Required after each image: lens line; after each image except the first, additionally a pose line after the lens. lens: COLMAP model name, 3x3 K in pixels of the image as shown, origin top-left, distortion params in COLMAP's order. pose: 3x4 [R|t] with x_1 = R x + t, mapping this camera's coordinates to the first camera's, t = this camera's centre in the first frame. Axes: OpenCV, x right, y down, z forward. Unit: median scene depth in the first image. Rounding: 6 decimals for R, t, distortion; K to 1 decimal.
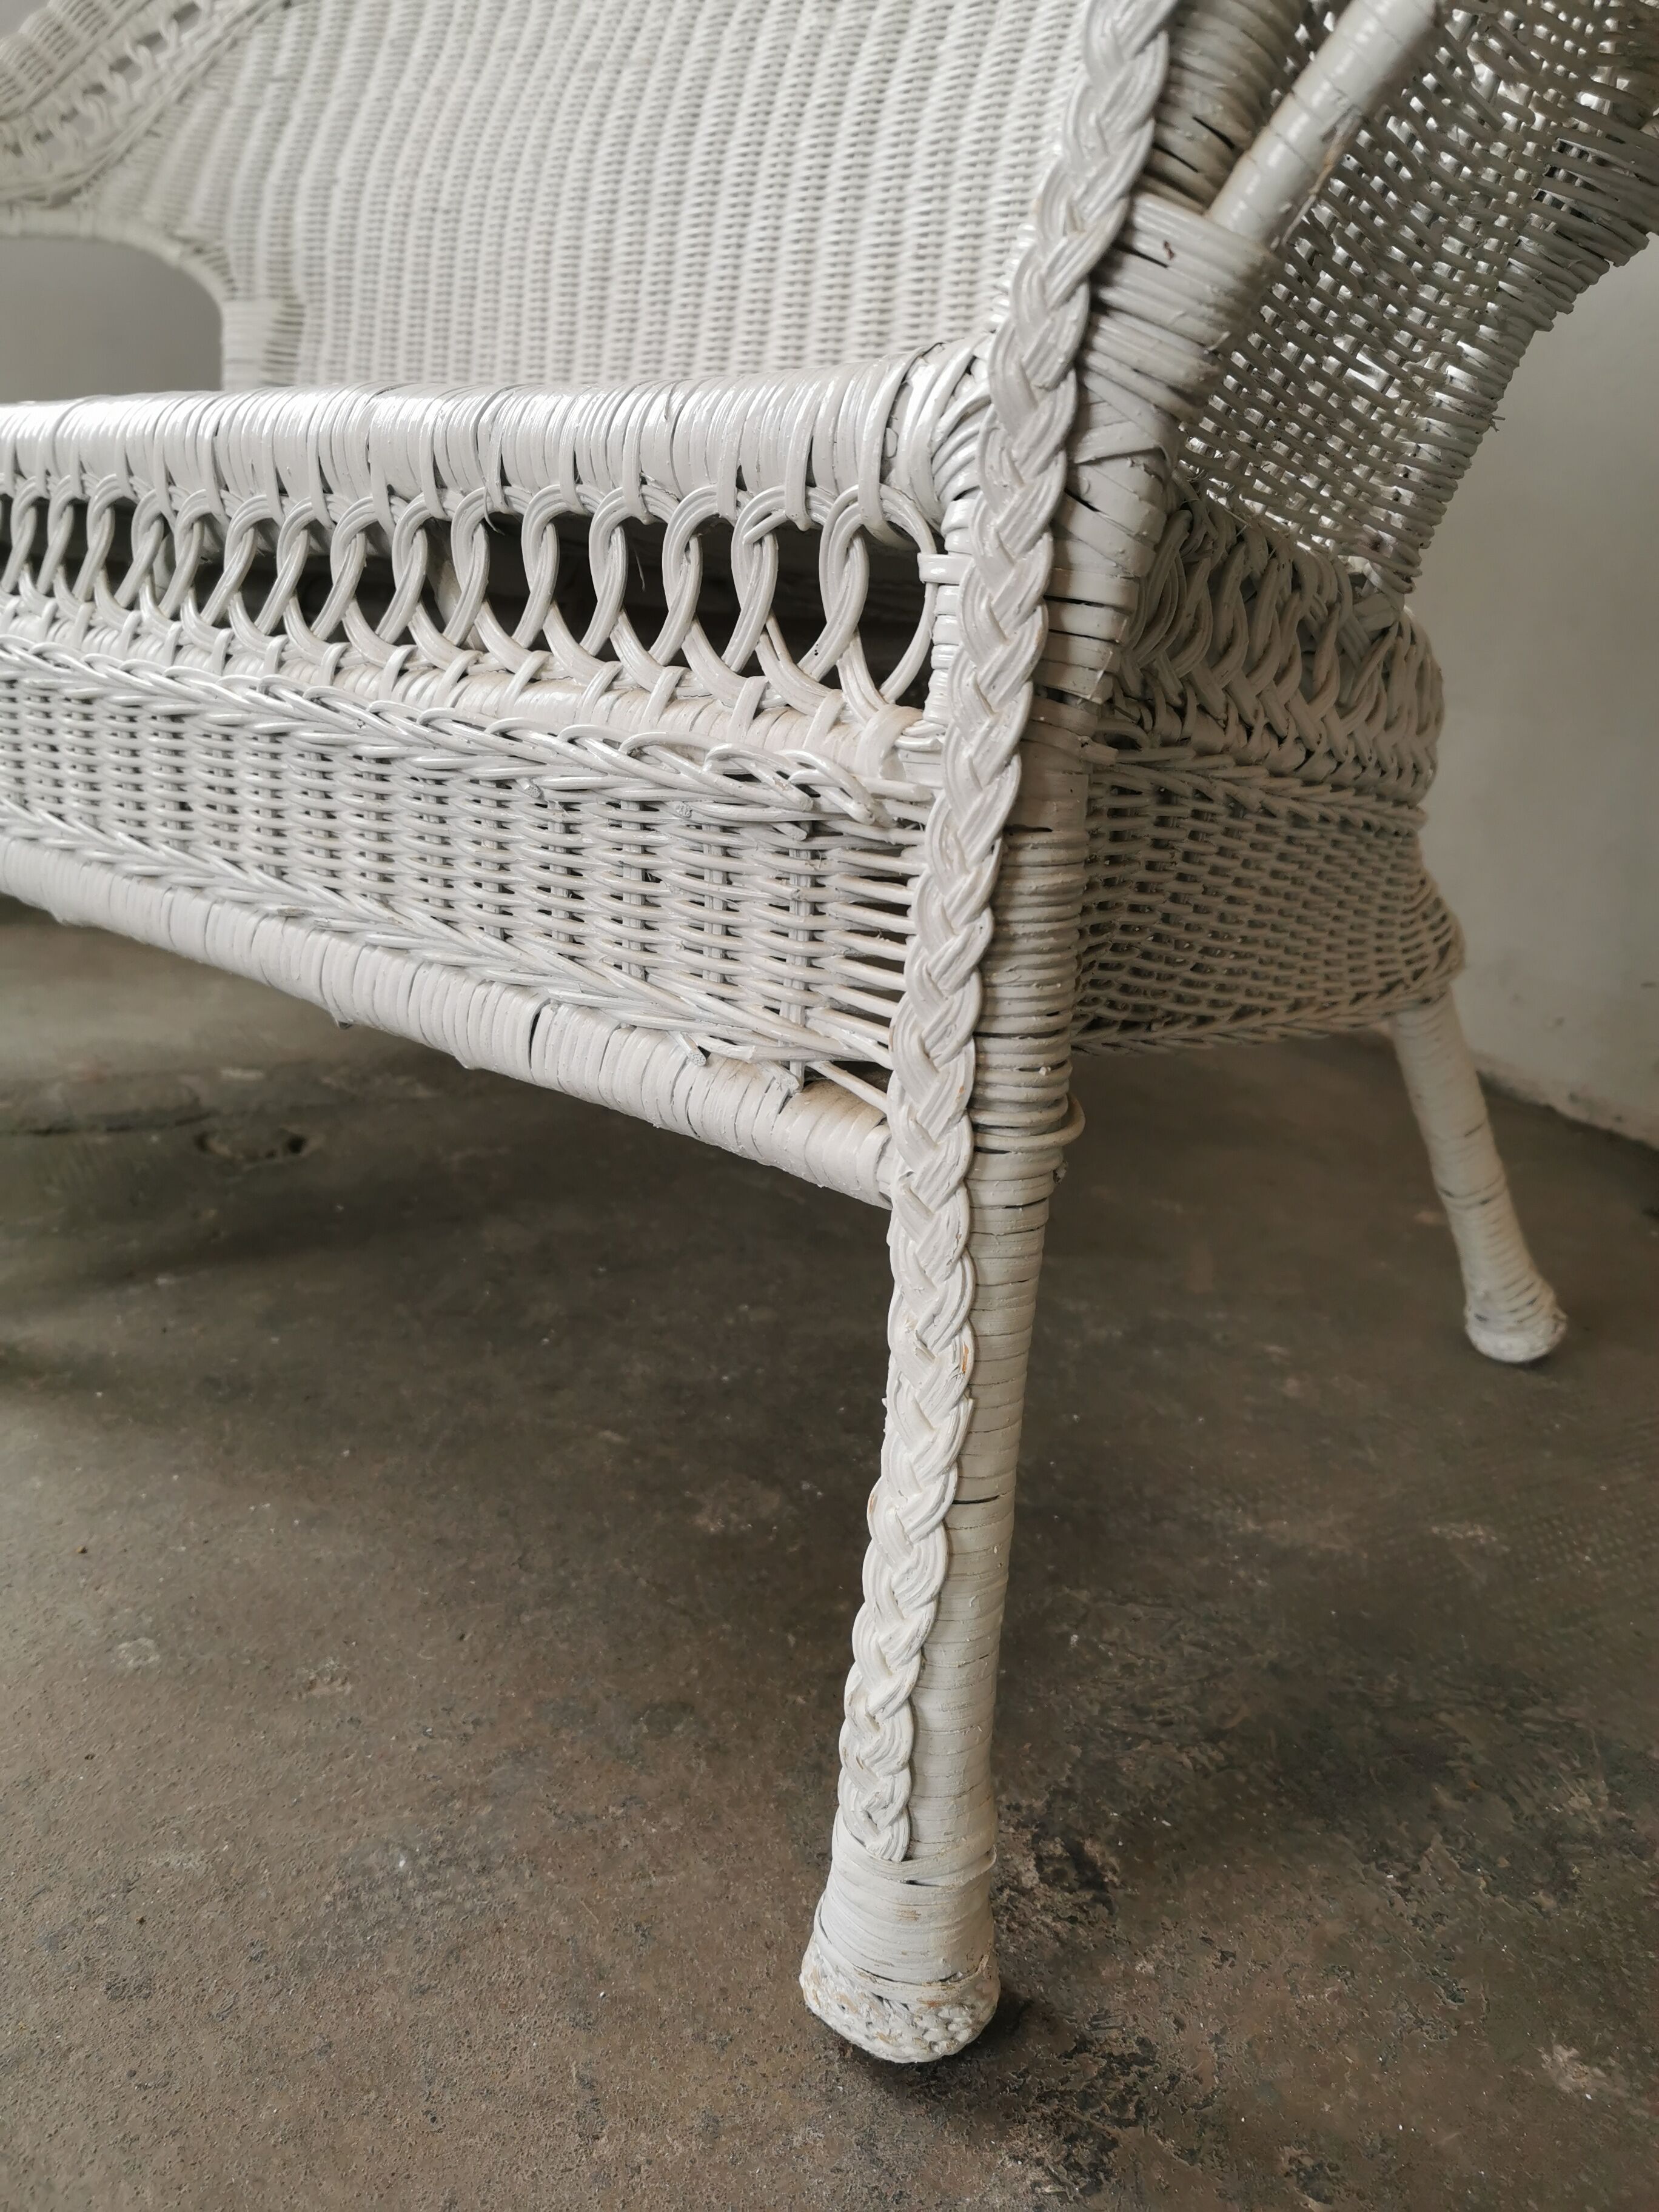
lens RADIAL K [[1754.8, 0, 822.6], [0, 1754.8, 1097.0], [0, 0, 1]] dist [-0.002910, -0.015520]
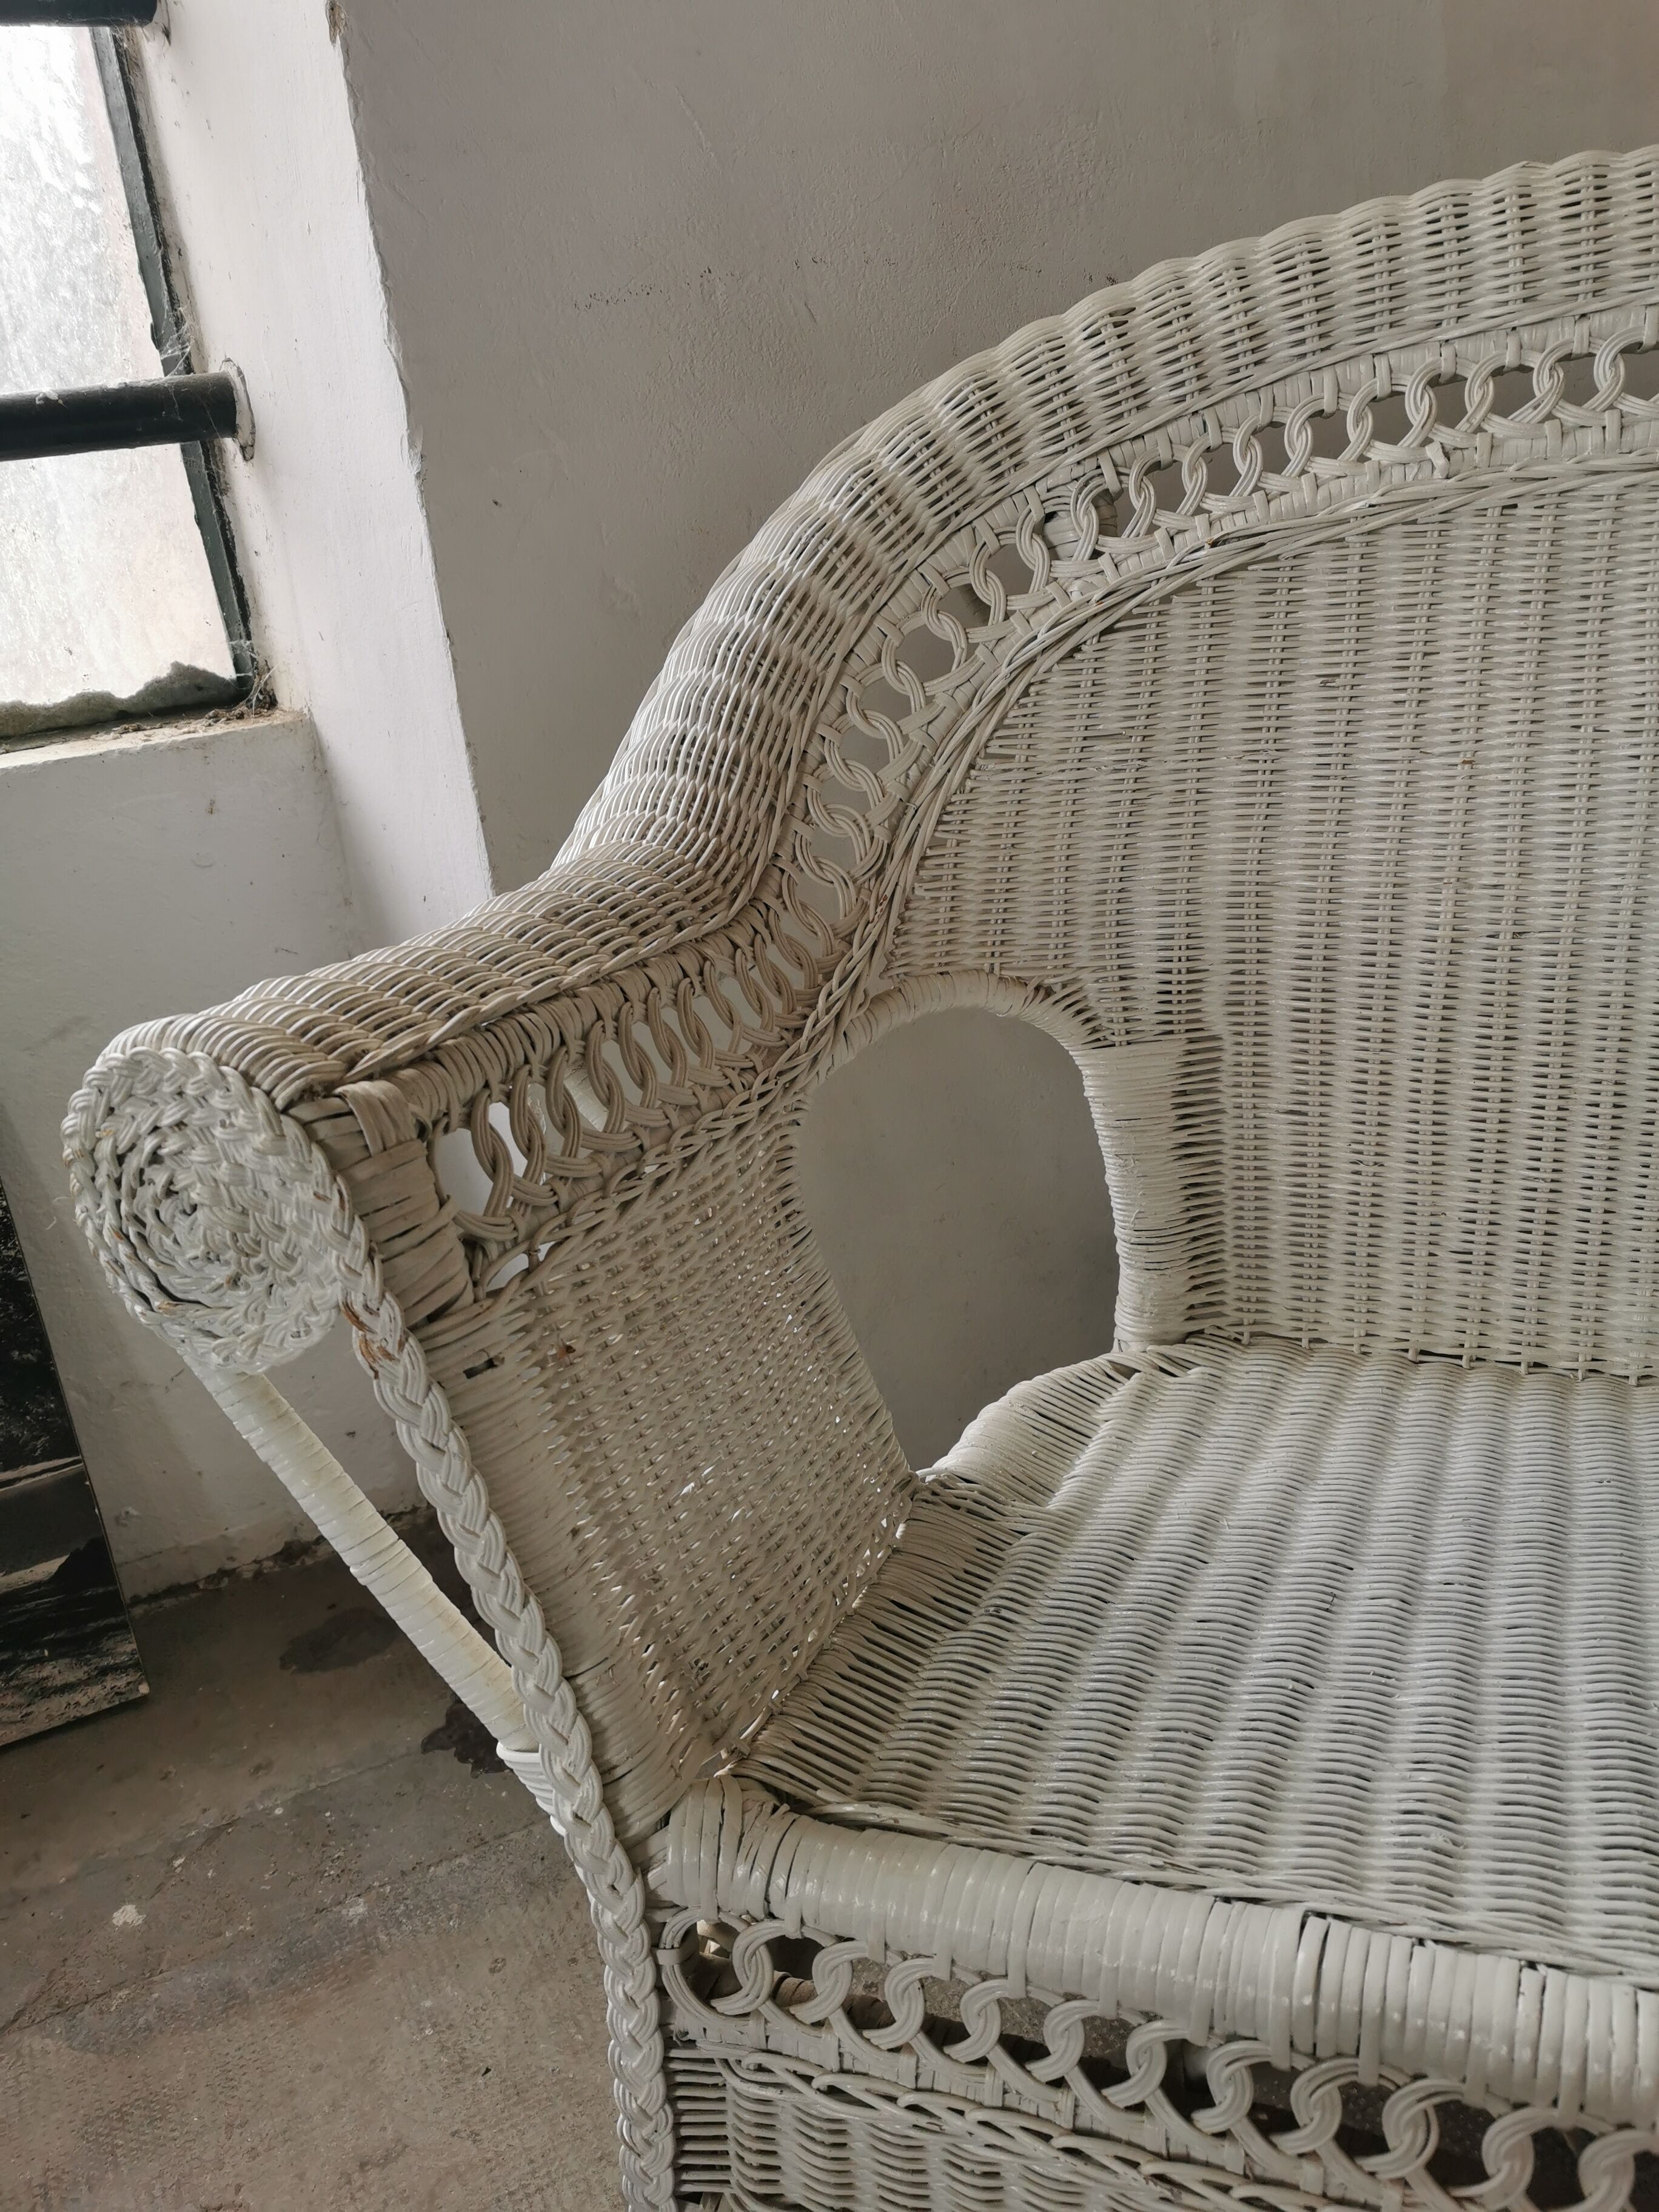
lens RADIAL K [[1707.8, 0, 817.5], [0, 1707.8, 1103.0], [0, 0, 1]] dist [0.060161, -0.082913]
pose [[0.921032, -0.289472, 0.260587, -1.619149], [0.262817, 0.955677, 0.132695, -1.419278], [-0.287449, -0.053729, 0.956288, 0.917117]]
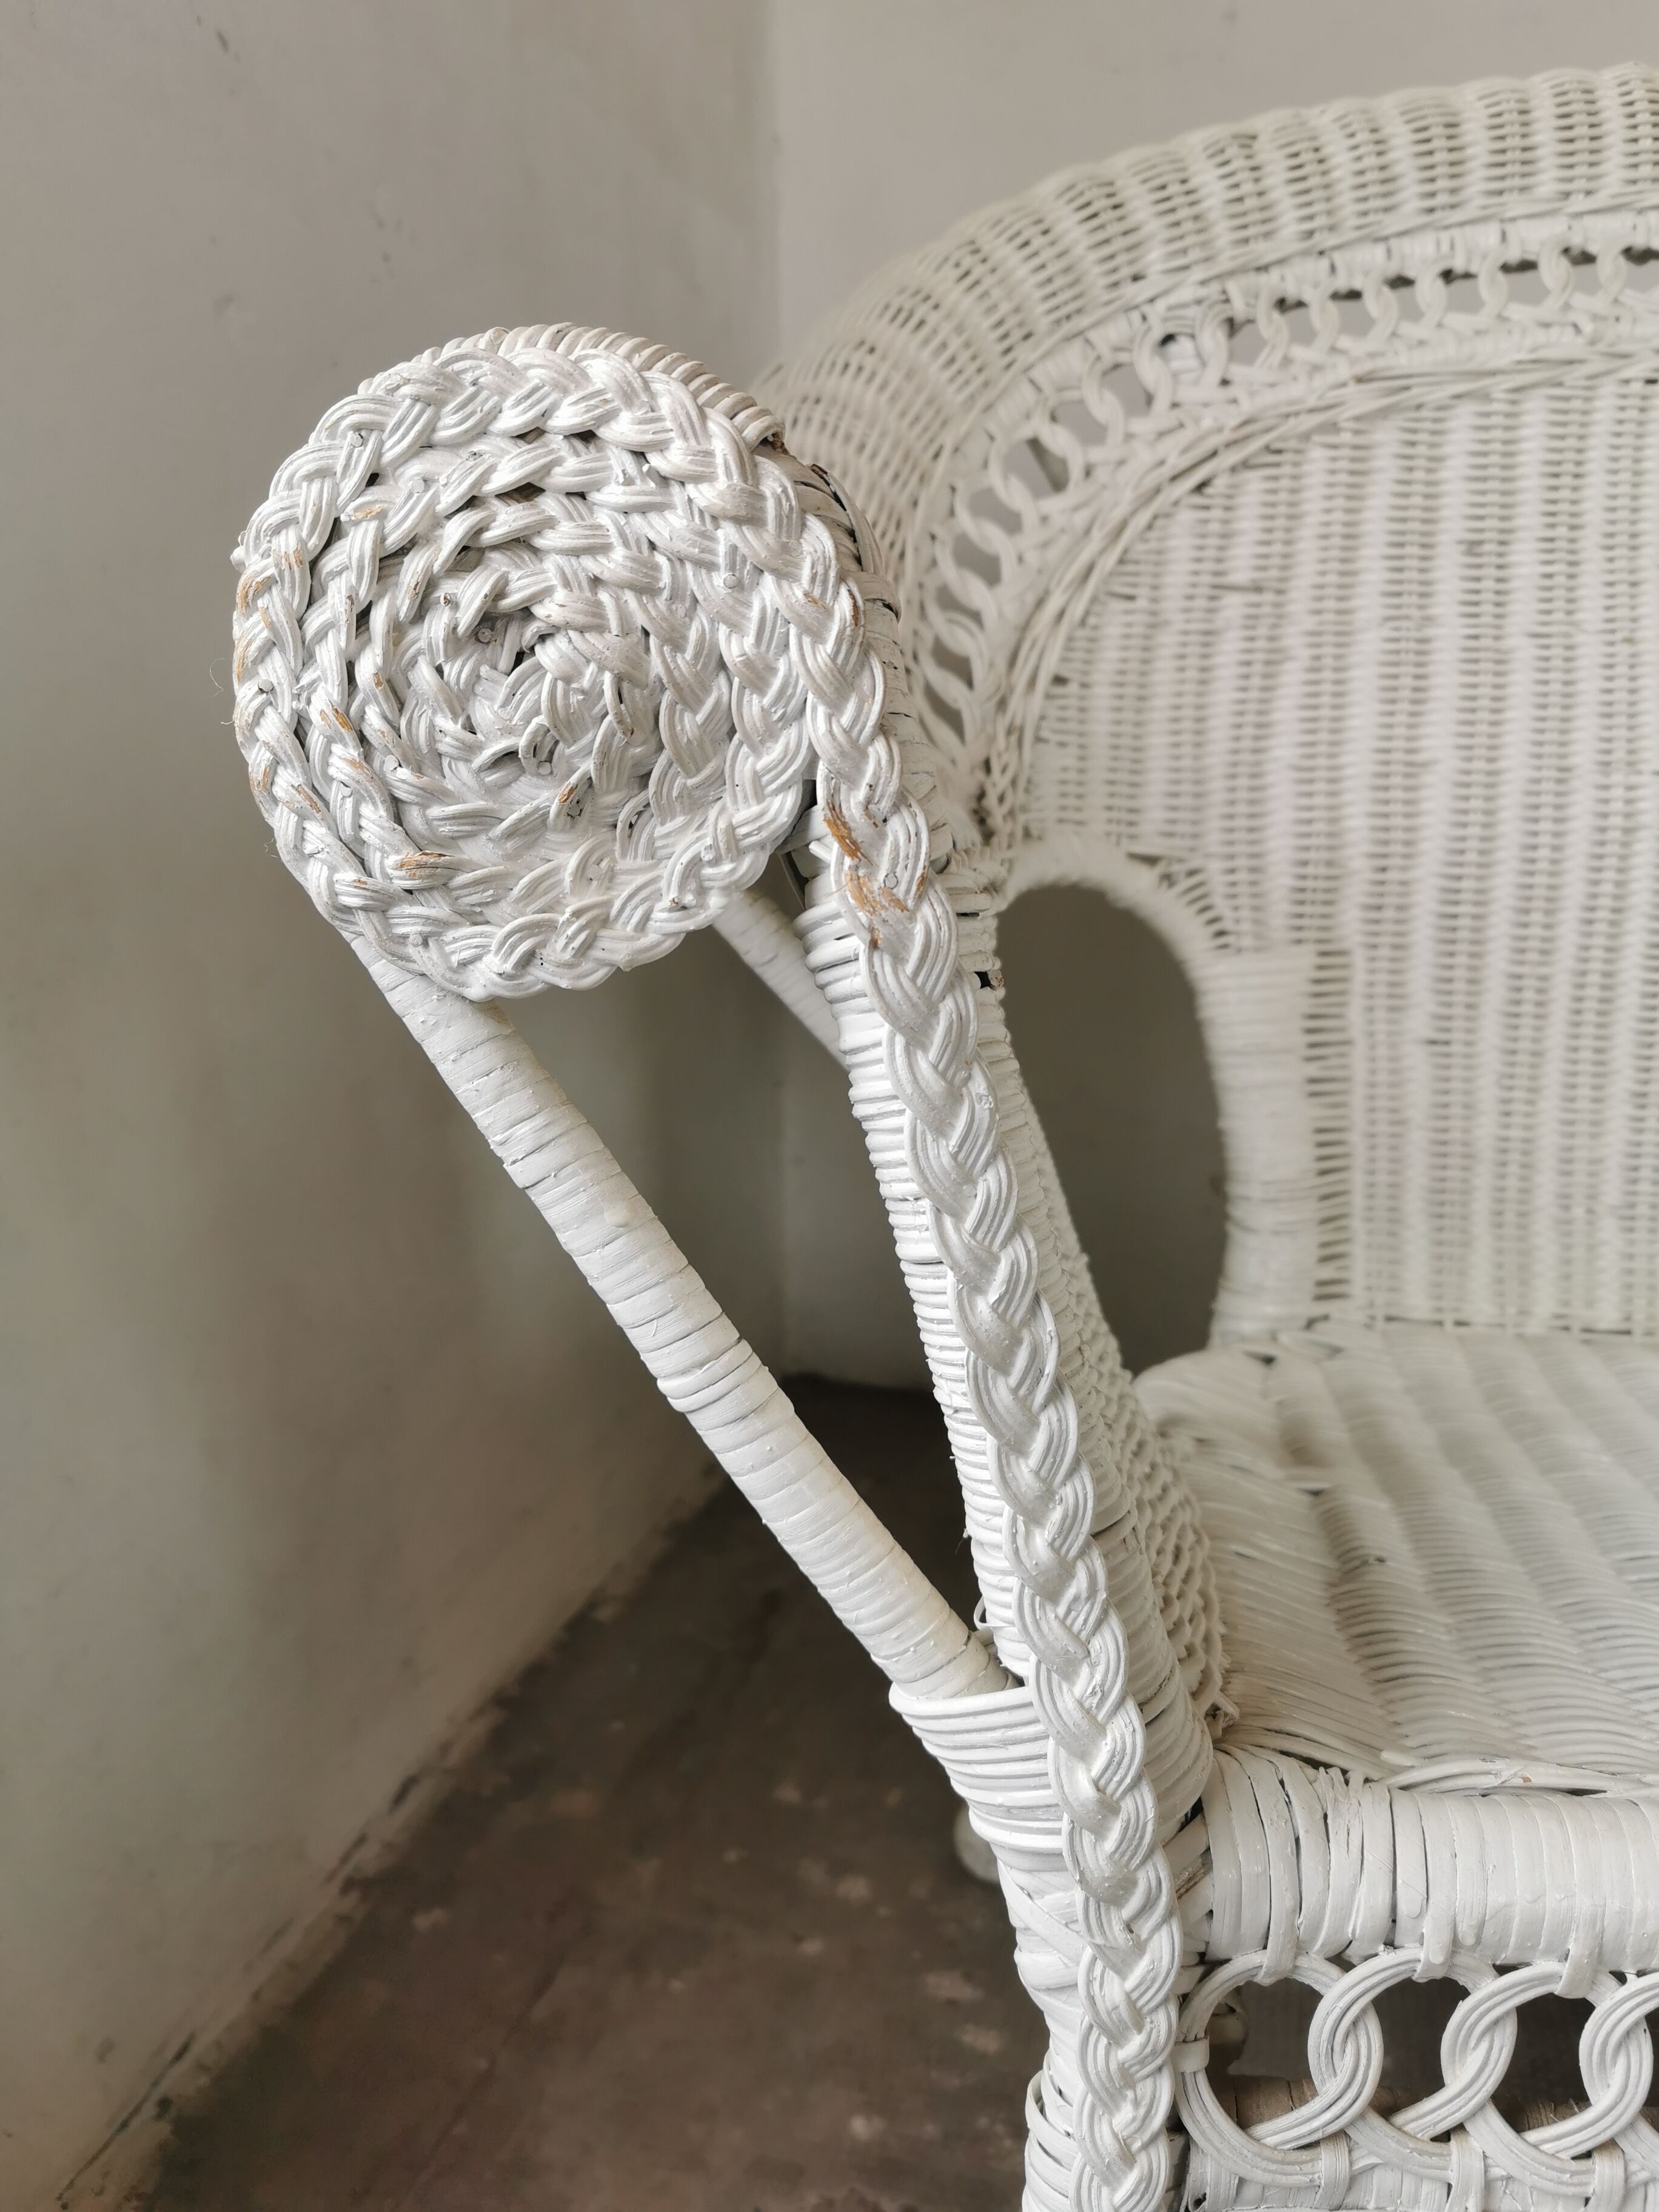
lens RADIAL K [[1745.2, 0, 840.4], [0, 1745.2, 1093.6], [0, 0, 1]] dist [0.061079, -0.101946]
pose [[0.798348, -0.197225, 0.568984, -2.012826], [0.221739, 0.974739, 0.026746, -1.155722], [-0.559886, 0.104813, 0.821914, 1.505532]]
